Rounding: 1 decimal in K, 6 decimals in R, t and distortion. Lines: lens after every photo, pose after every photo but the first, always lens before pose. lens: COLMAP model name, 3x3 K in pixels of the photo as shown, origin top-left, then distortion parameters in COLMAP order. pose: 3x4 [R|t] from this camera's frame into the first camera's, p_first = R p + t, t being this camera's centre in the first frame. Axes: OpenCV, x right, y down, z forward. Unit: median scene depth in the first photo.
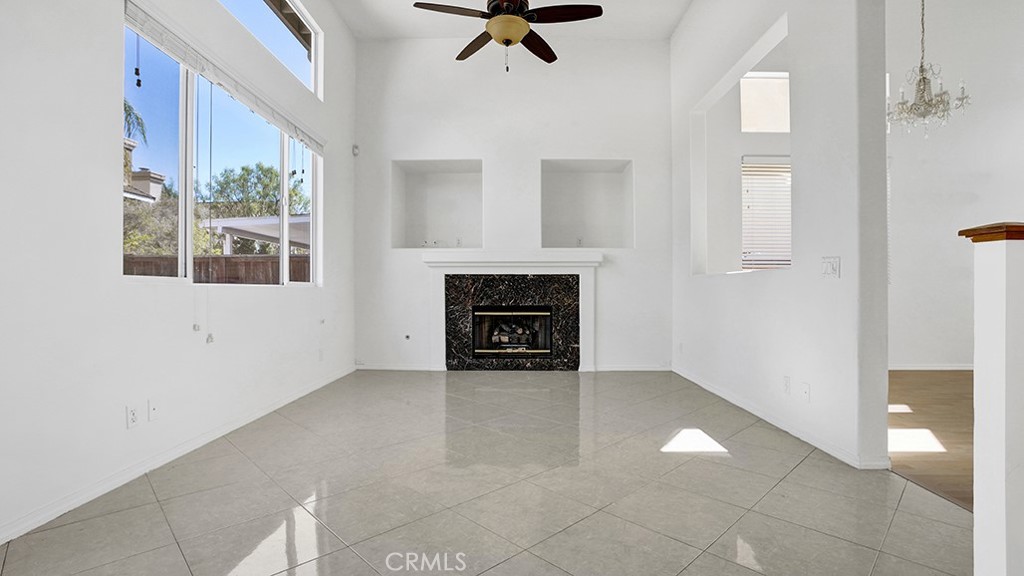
lens RADIAL K [[494.9, 0, 512.0], [0, 494.9, 288.0], [0, 0, 1]] dist [-0.056168, 0.000355]
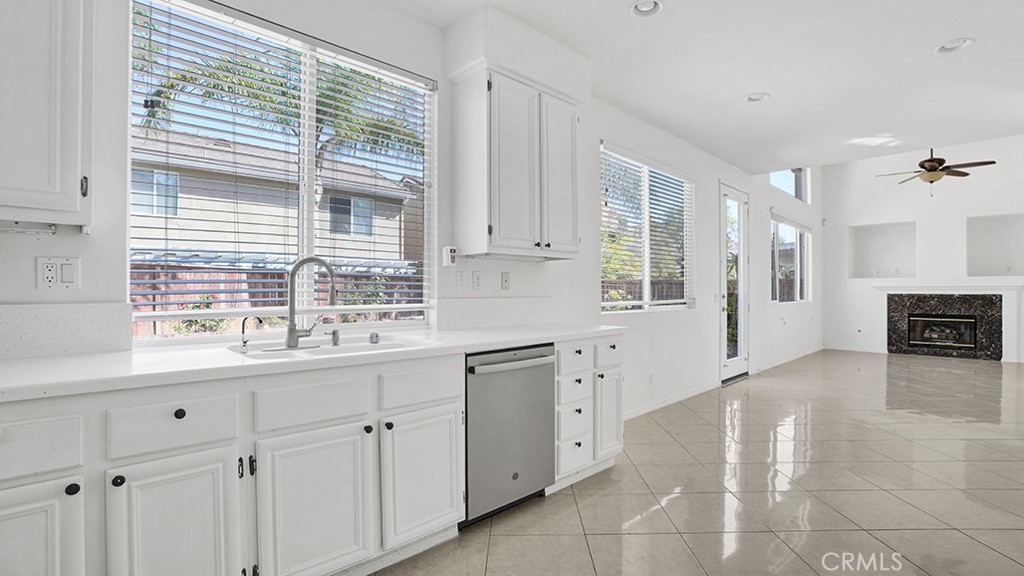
lens RADIAL K [[469.1, 0, 516.6], [0, 469.1, 291.7], [0, 0, 1]] dist [-0.072865, 0.027145]
pose [[0.709899, 0.003555, -0.704295, 0.046217], [0.001693, 0.999976, 0.006754, -0.046297], [0.704302, -0.005987, 0.709876, -0.919551]]
